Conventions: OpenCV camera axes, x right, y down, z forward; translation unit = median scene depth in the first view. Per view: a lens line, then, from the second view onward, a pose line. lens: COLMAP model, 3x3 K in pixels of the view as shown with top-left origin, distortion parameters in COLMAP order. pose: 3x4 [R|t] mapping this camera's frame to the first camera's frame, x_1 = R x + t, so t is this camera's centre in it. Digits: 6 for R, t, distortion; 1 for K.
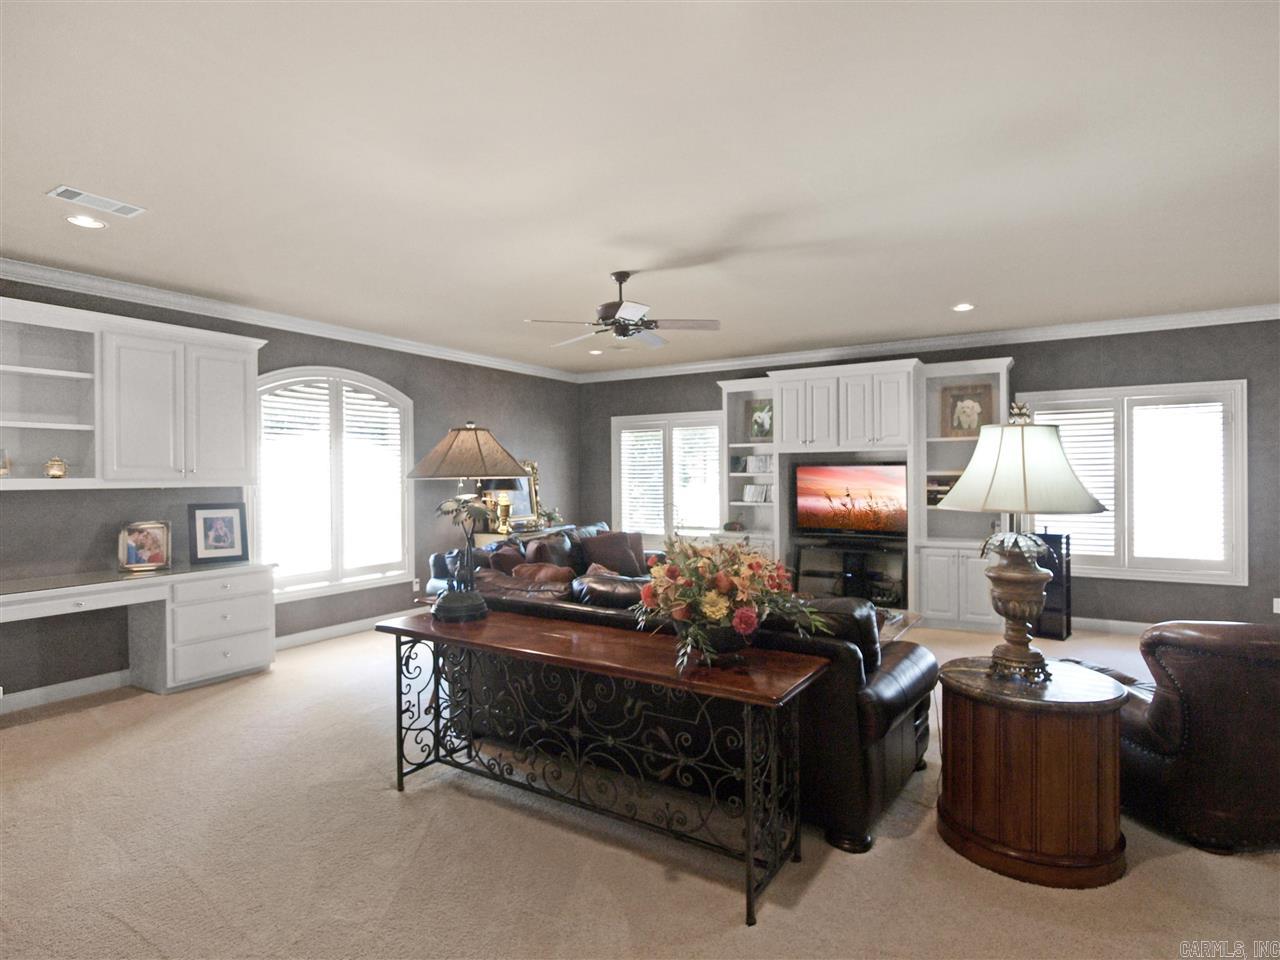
lens RADIAL K [[692.8, 0, 638.5], [0, 692.8, 479.4], [0, 0, 1]] dist [-0.004484, -0.002295]
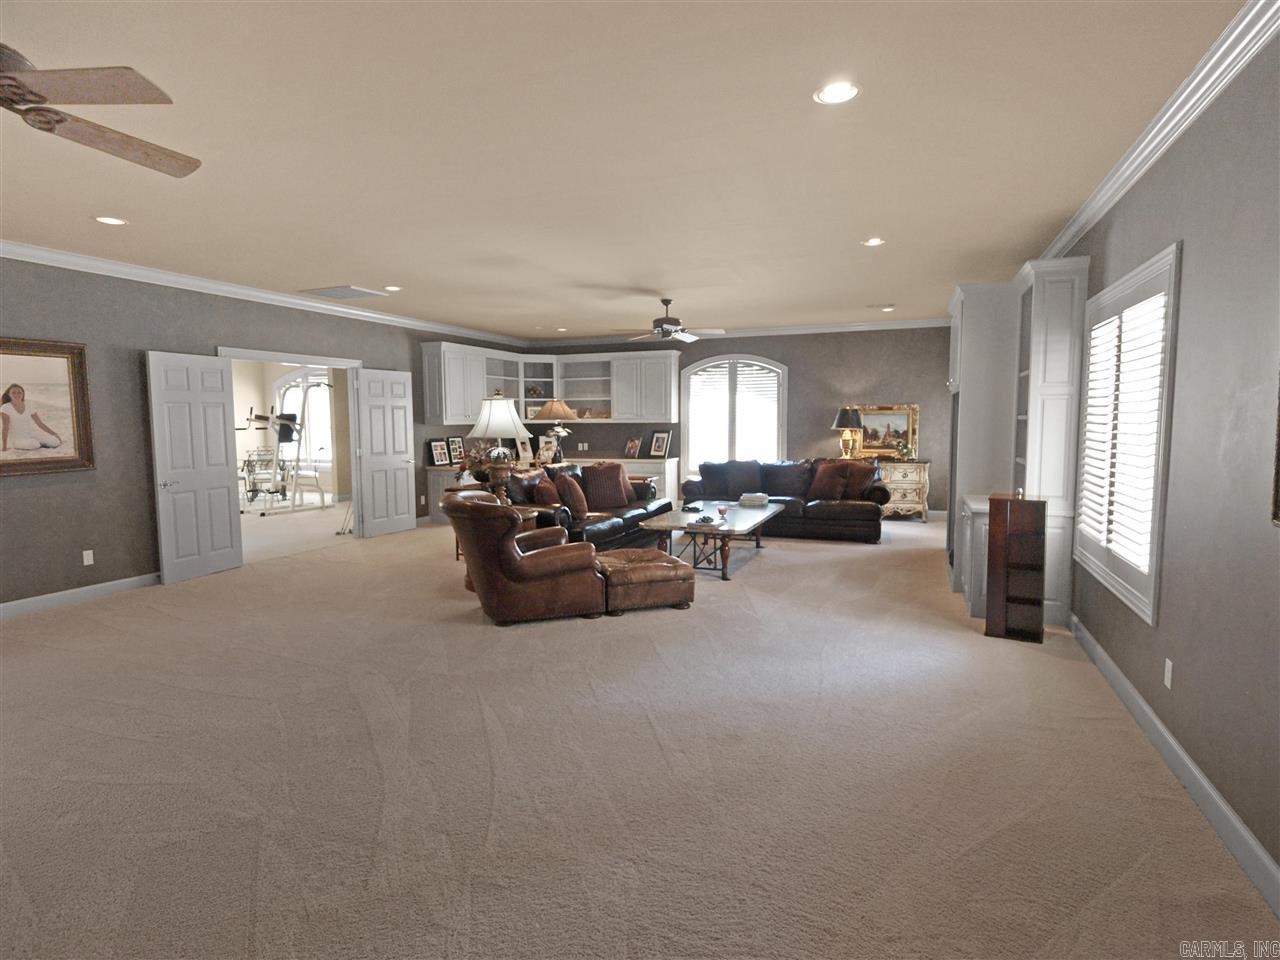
lens RADIAL K [[692.8, 0, 638.5], [0, 692.8, 479.4], [0, 0, 1]] dist [-0.004484, -0.002295]
pose [[0.177365, 0.087637, -0.980235, 1.488854], [0.002745, 0.995979, 0.089541, -0.006409], [0.984141, -0.018572, 0.176411, 0.547200]]
